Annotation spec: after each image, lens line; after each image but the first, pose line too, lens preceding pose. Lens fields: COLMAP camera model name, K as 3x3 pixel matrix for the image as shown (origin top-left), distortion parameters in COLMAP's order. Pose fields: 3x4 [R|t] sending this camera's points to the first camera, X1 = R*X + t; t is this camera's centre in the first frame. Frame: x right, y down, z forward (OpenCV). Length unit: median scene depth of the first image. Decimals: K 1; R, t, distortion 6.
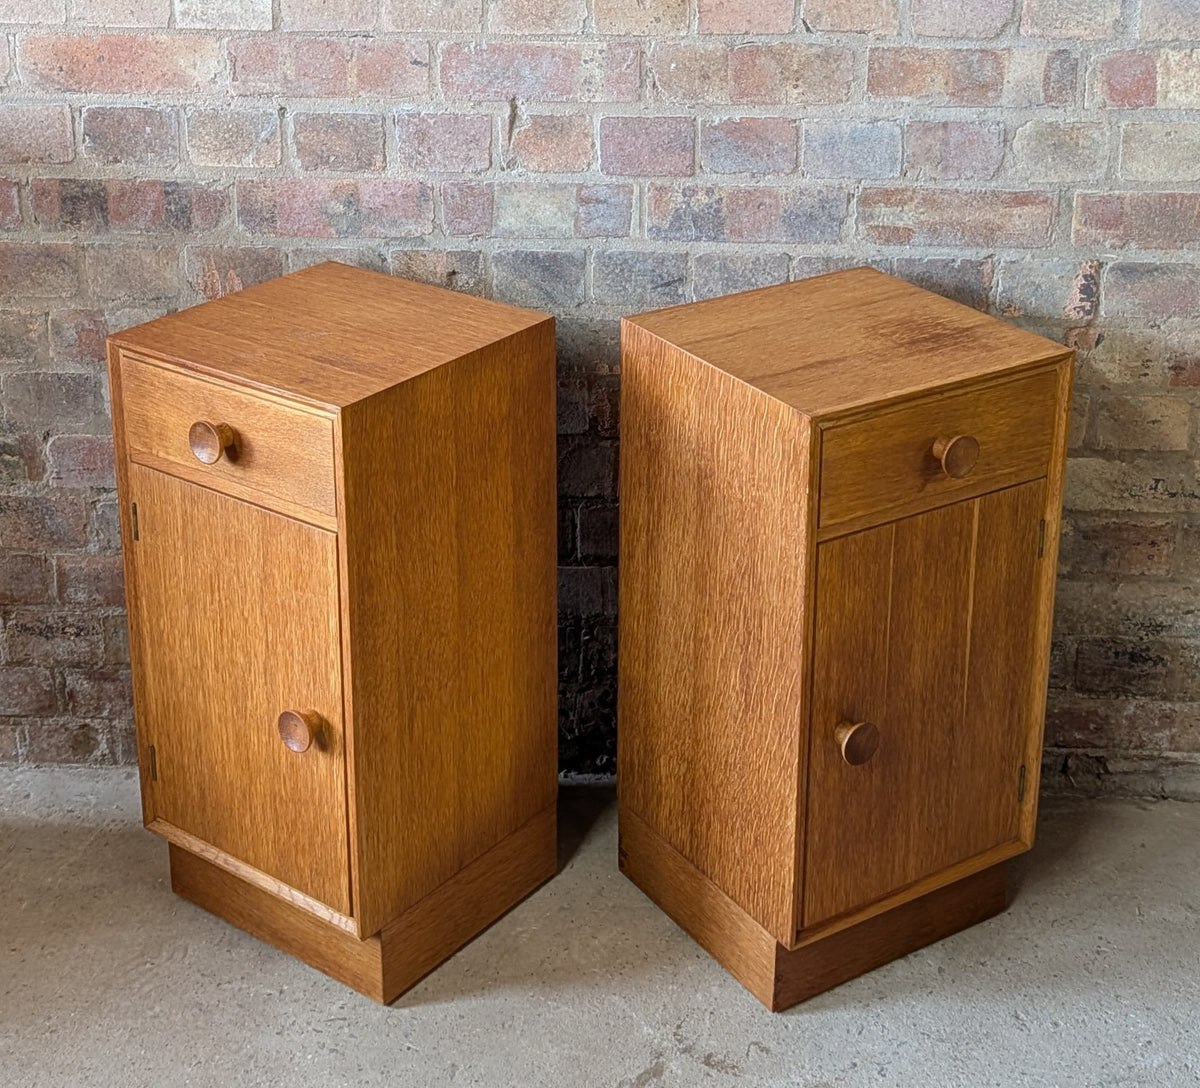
lens RADIAL K [[1957.3, 0, 582.9], [0, 1957.3, 276.8], [0, 0, 1]] dist [0.054776, 0.000000]
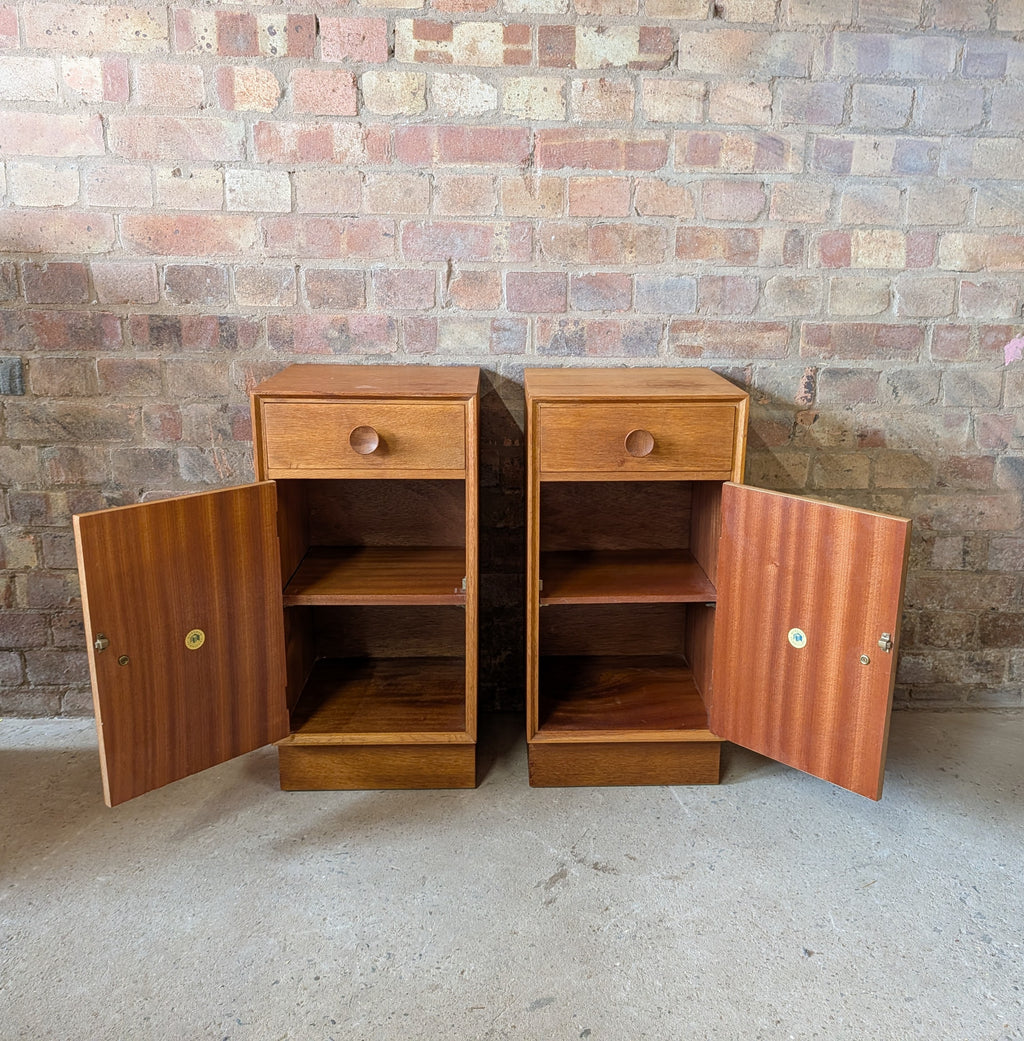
lens RADIAL K [[1002.3, 0, 547.7], [0, 1002.3, 511.8], [0, 0, 1]] dist [0.001671, 0.000000]
pose [[0.994895, -0.011646, 0.100238, -0.040096], [0.015975, 0.998969, -0.042497, 0.141853], [-0.099640, 0.043882, 0.994055, 0.210112]]
